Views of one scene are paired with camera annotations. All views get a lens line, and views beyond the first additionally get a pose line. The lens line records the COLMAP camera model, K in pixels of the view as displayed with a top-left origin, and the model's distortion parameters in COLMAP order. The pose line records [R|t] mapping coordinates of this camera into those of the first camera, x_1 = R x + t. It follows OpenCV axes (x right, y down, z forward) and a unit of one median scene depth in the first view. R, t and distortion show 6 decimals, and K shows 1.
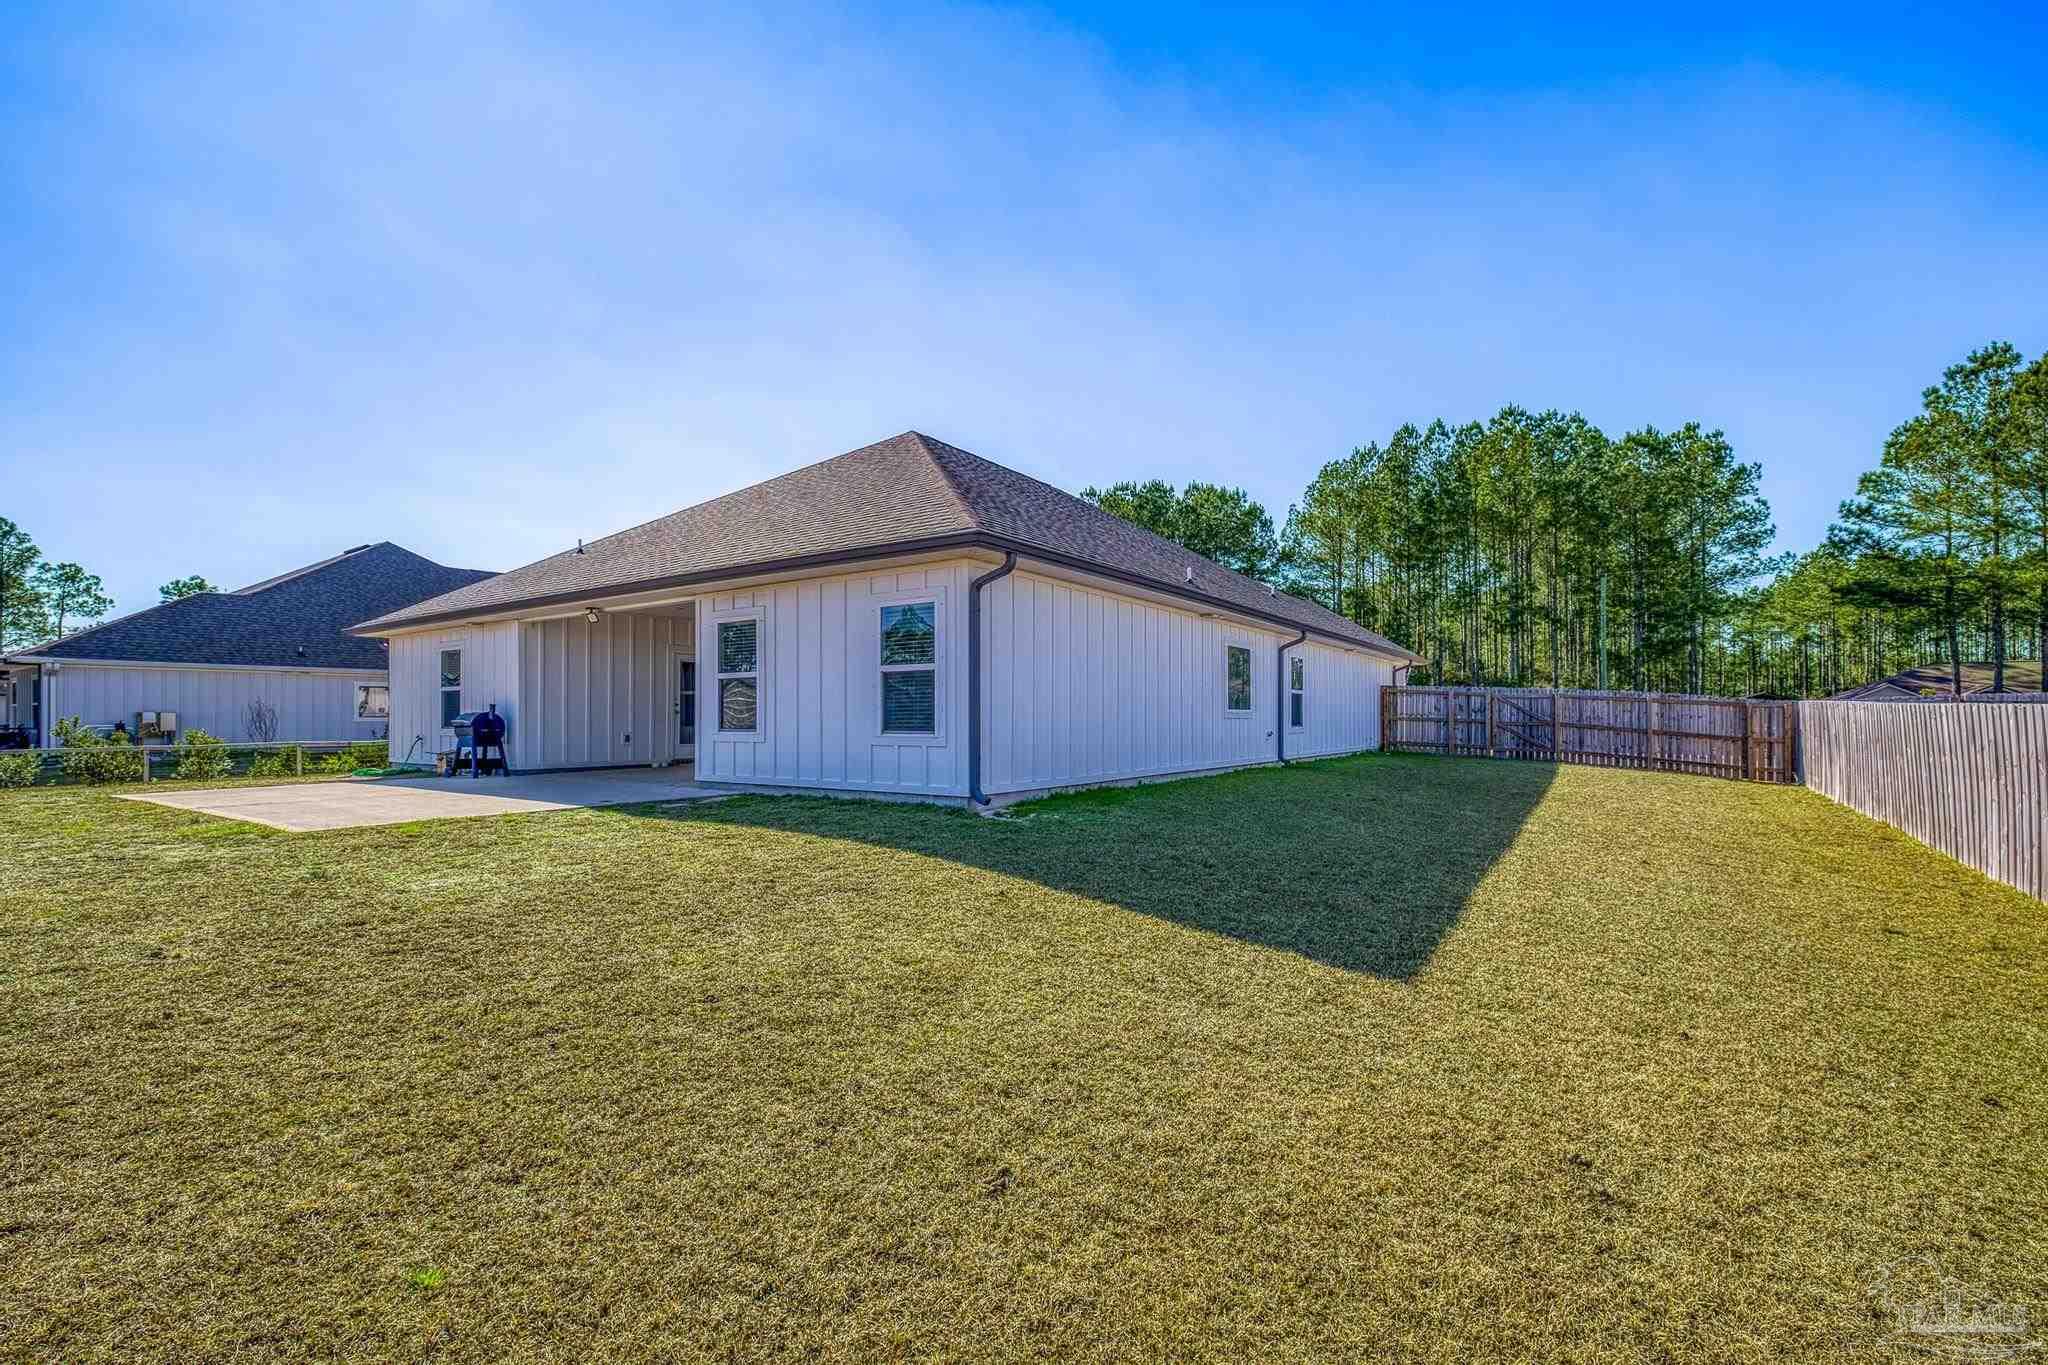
lens RADIAL K [[871.9, 0, 1022.7], [0, 871.9, 684.5], [0, 0, 1]] dist [0.003297, 0.000589]
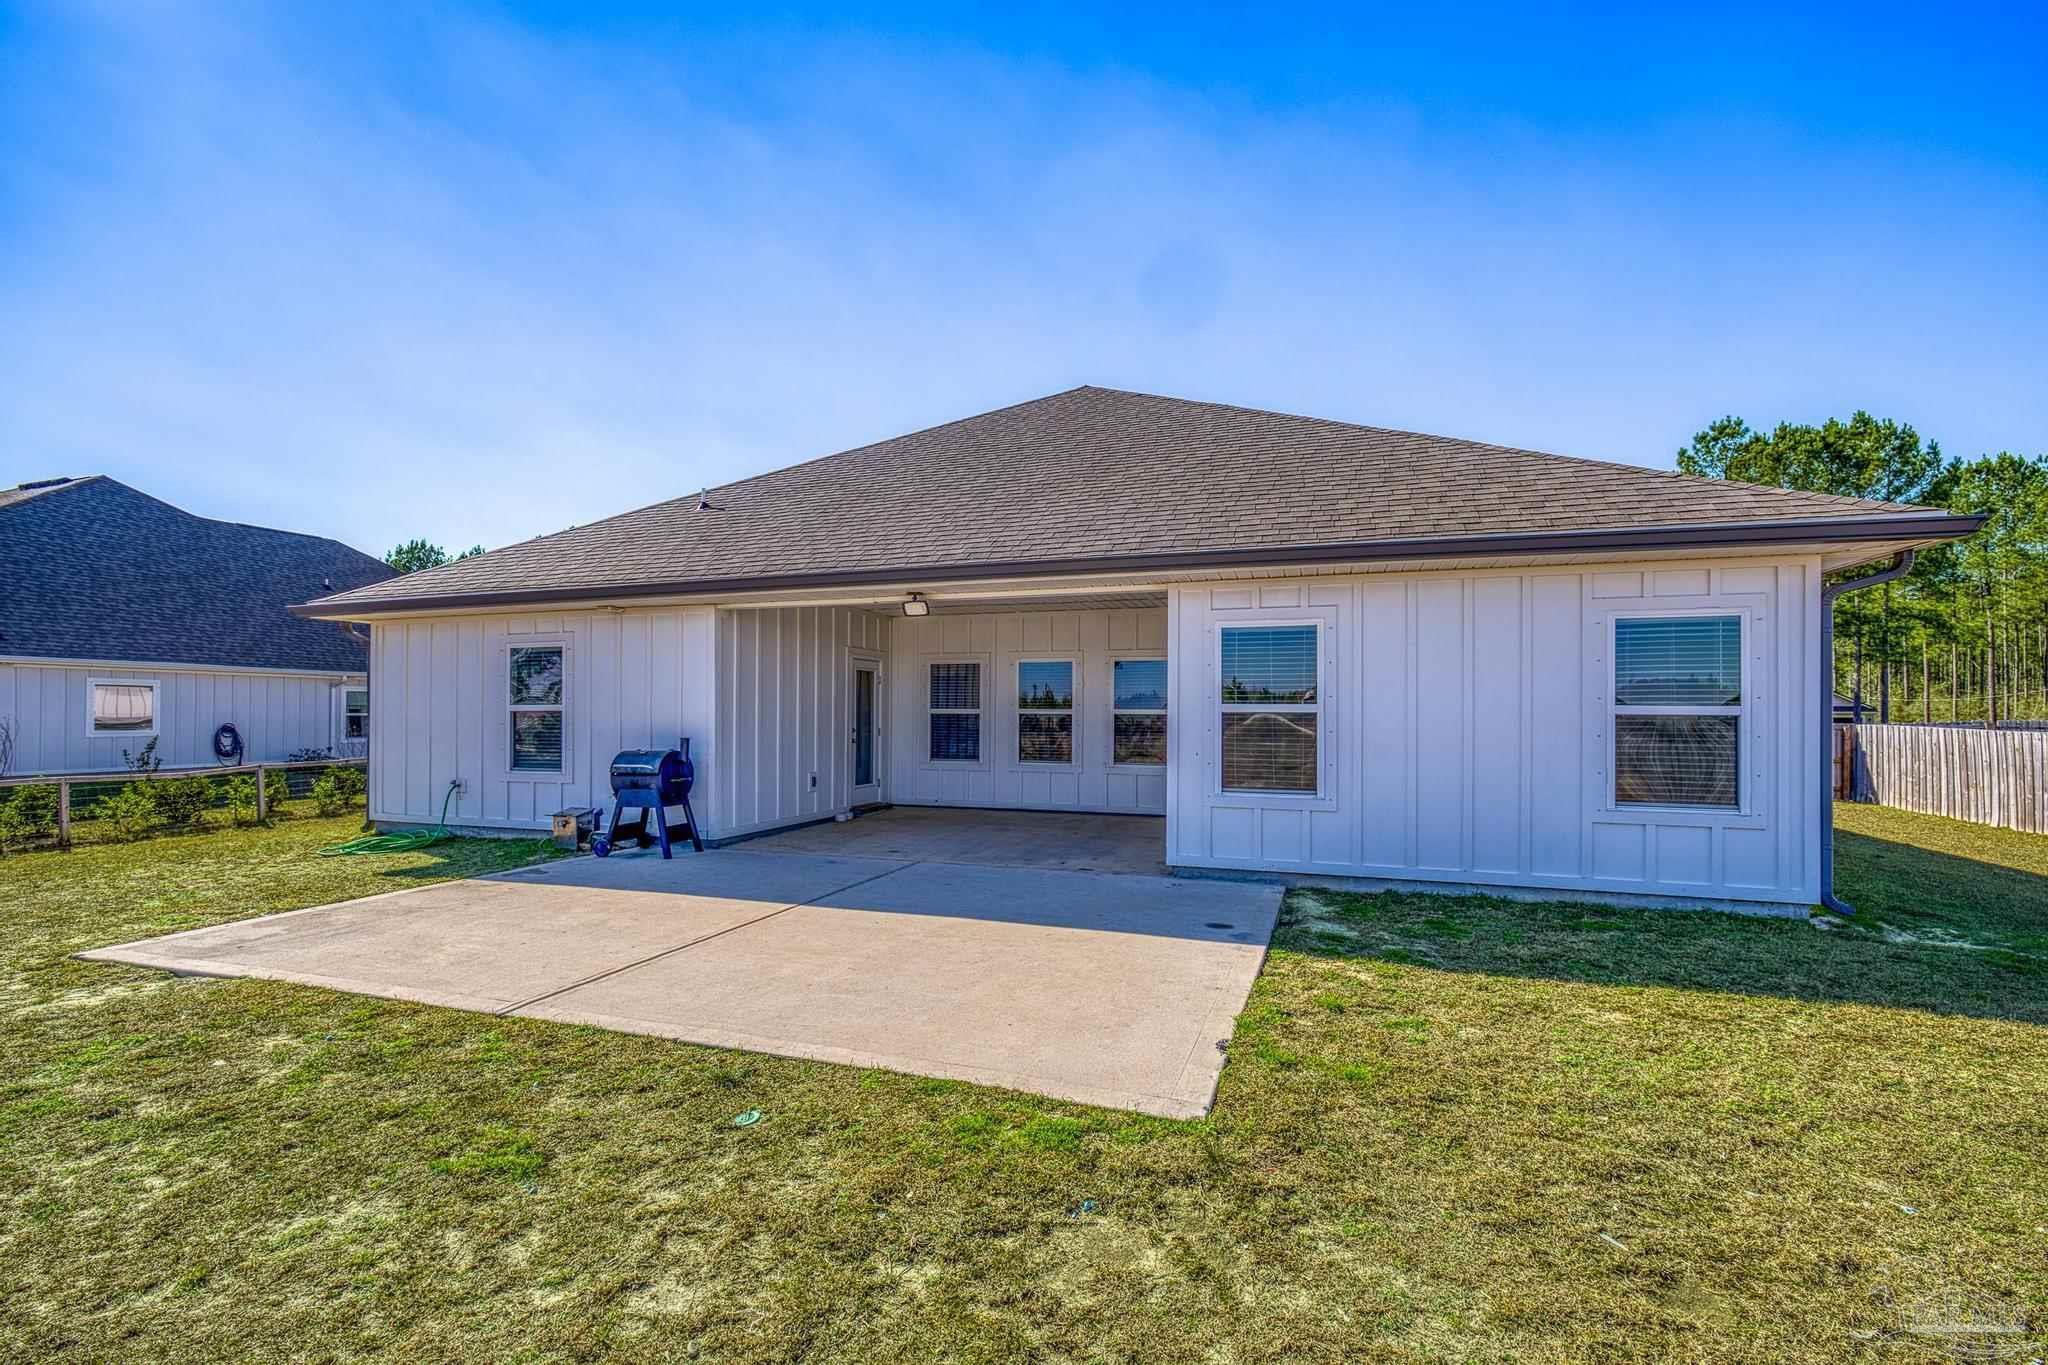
lens RADIAL K [[871.9, 0, 1021.2], [0, 871.9, 691.1], [0, 0, 1]] dist [0.003297, 0.000589]
pose [[0.964412, 0.012849, 0.264091, -0.242502], [-0.015702, 0.999839, 0.008693, -0.009525], [-0.263936, -0.012531, 0.964459, 0.146688]]
